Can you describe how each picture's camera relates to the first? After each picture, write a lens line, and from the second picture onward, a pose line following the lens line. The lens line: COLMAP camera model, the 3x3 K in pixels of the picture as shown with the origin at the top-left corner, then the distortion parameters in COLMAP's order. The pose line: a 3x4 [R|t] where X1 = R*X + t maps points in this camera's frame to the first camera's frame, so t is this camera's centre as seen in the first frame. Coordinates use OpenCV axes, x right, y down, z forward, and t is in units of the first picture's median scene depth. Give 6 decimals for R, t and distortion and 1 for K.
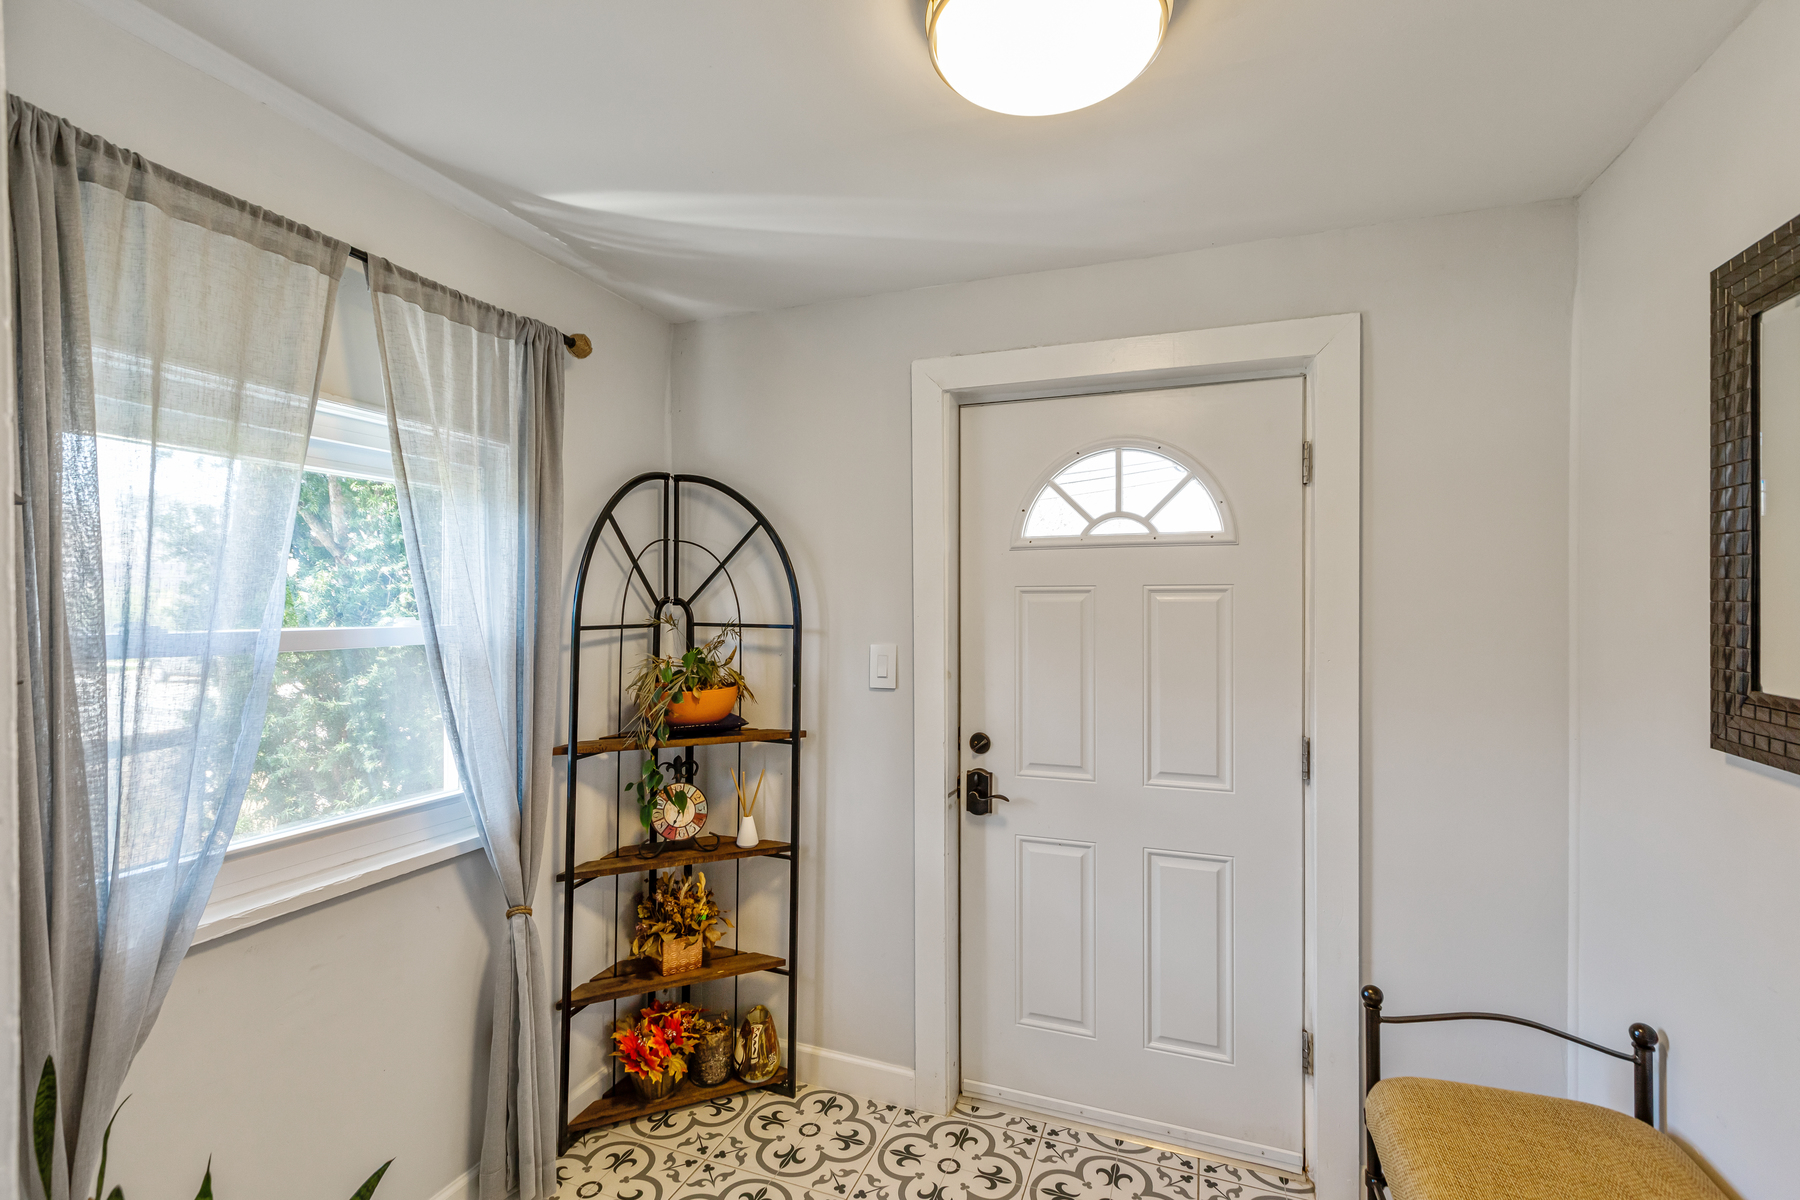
lens RADIAL K [[813.8, 0, 896.9], [0, 813.8, 608.2], [0, 0, 1]] dist [0.000741, -0.001754]
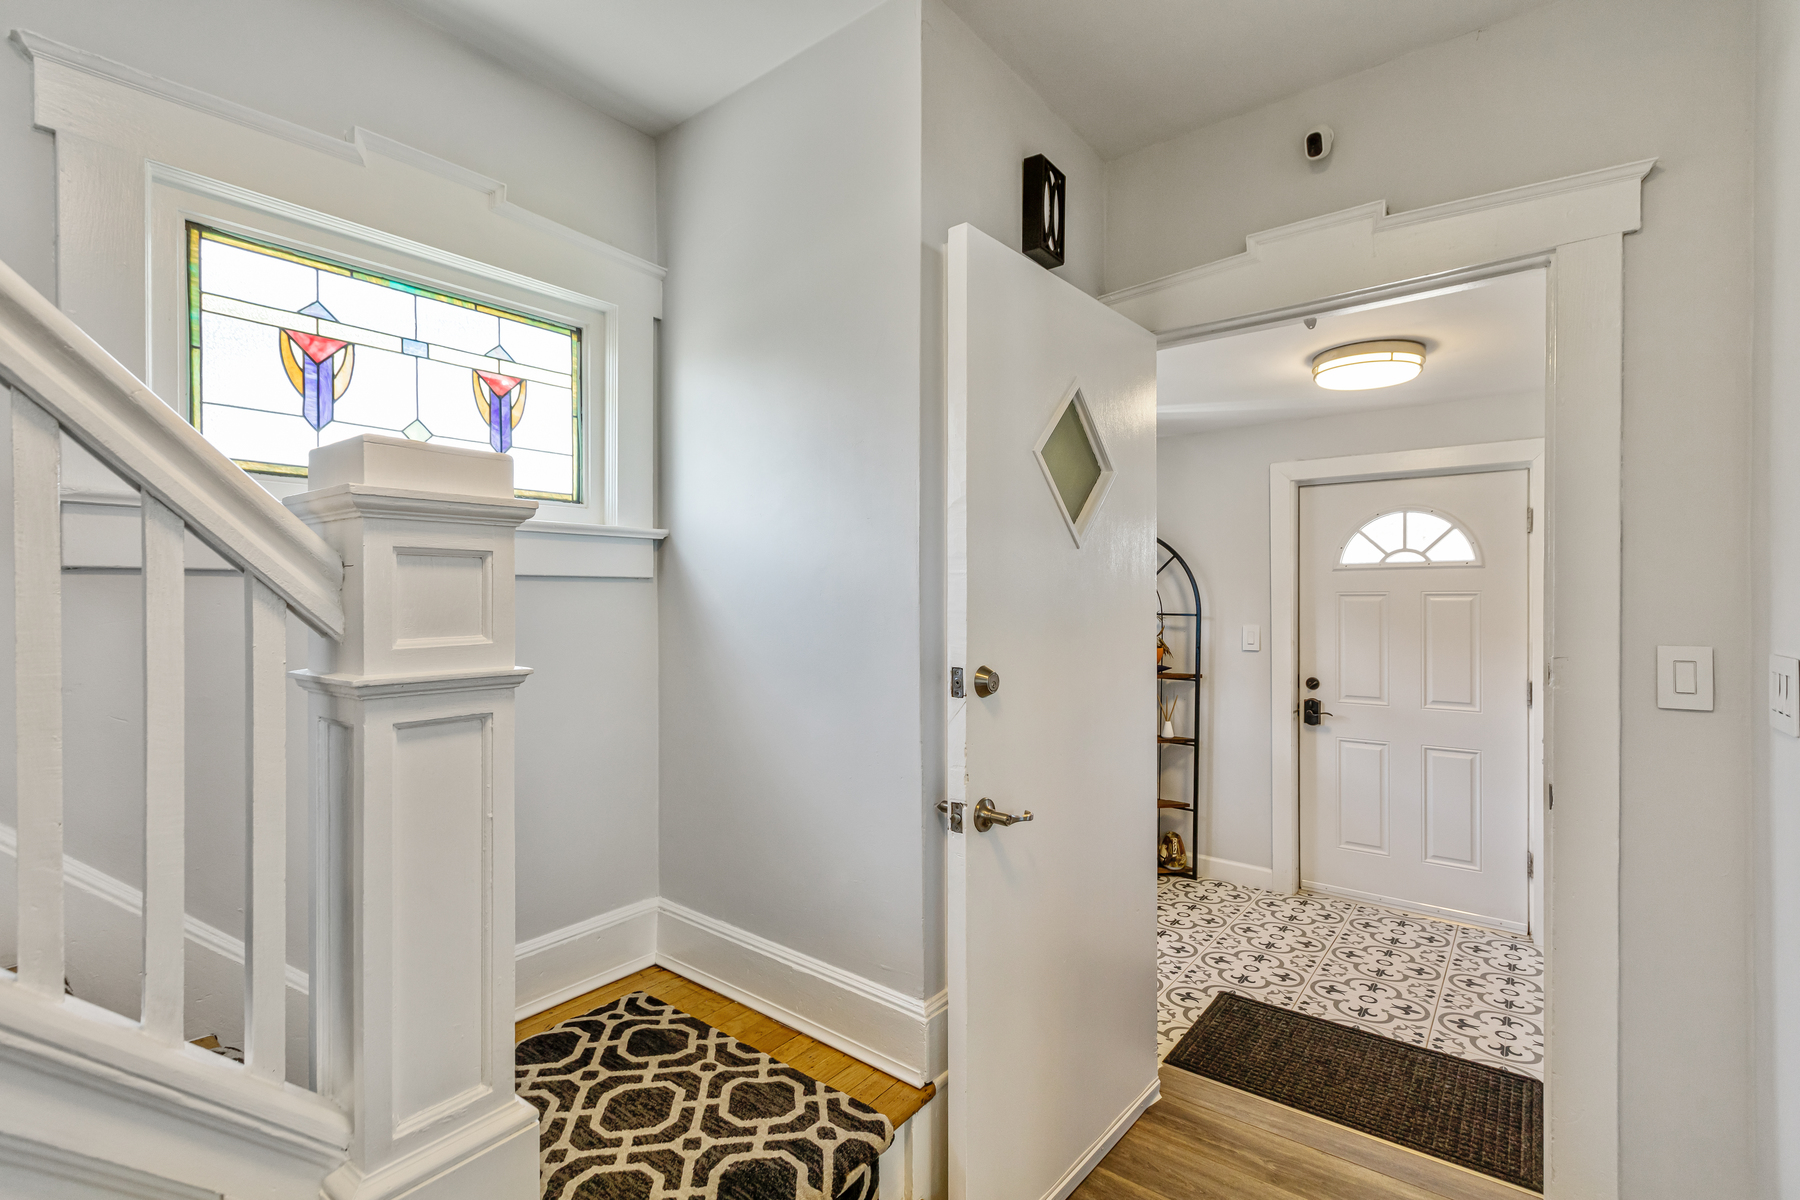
lens RADIAL K [[813.8, 0, 893.8], [0, 813.8, 602.4], [0, 0, 1]] dist [0.000741, -0.001754]
pose [[0.953211, 0.000459, -0.302306, -0.224502], [-0.002312, 0.999981, -0.005769, 0.006881], [0.302297, 0.006198, 0.953194, -0.915834]]
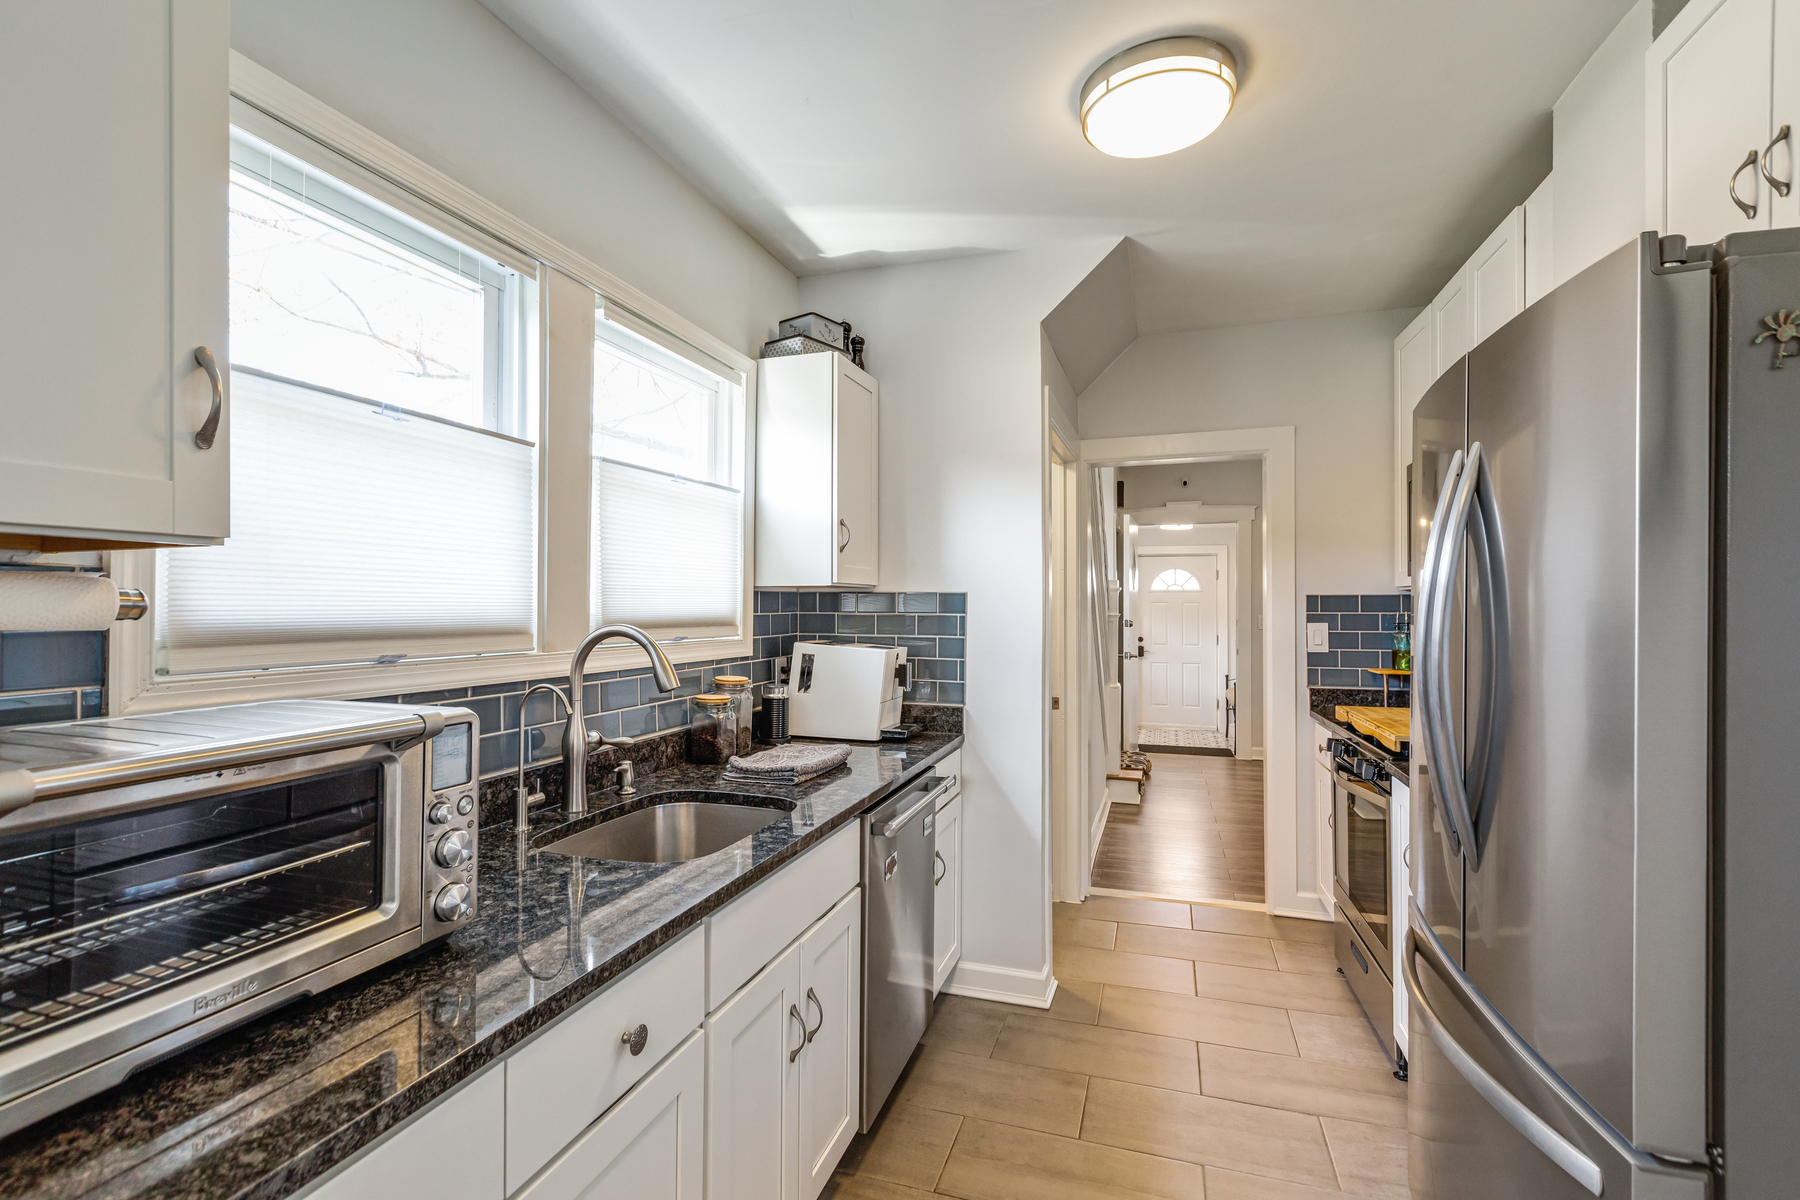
lens RADIAL K [[813.8, 0, 902.1], [0, 813.8, 600.4], [0, 0, 1]] dist [0.000741, -0.001754]
pose [[0.998993, 0.003977, 0.044679, -1.304883], [-0.003337, 0.999891, -0.014390, 0.032534], [-0.044732, 0.014226, 0.998898, -3.098693]]
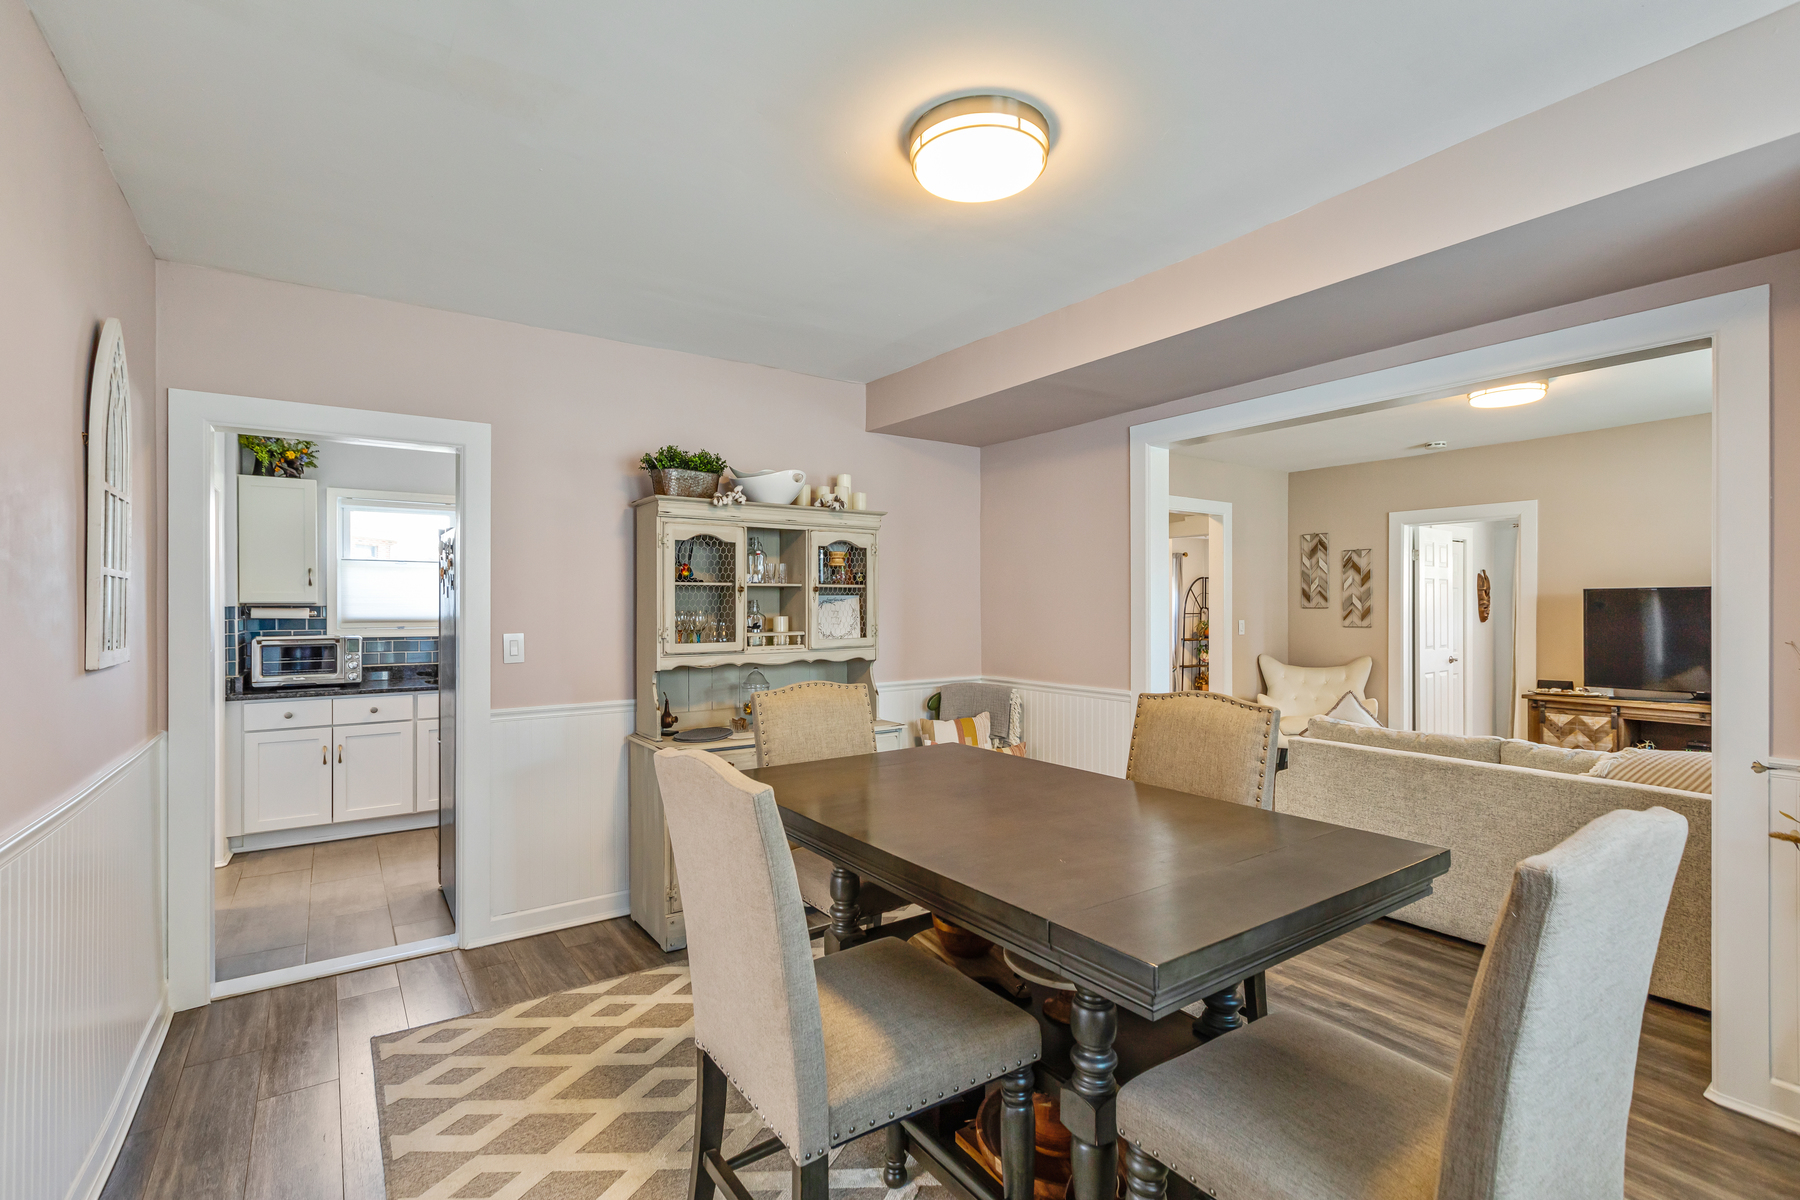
lens RADIAL K [[813.8, 0, 886.8], [0, 813.8, 601.5], [0, 0, 1]] dist [0.000741, -0.001754]
pose [[0.817847, -0.000419, -0.575436, 0.854857], [-0.006889, 0.999921, -0.010520, 0.015004], [0.575395, 0.012568, 0.817779, -3.612681]]
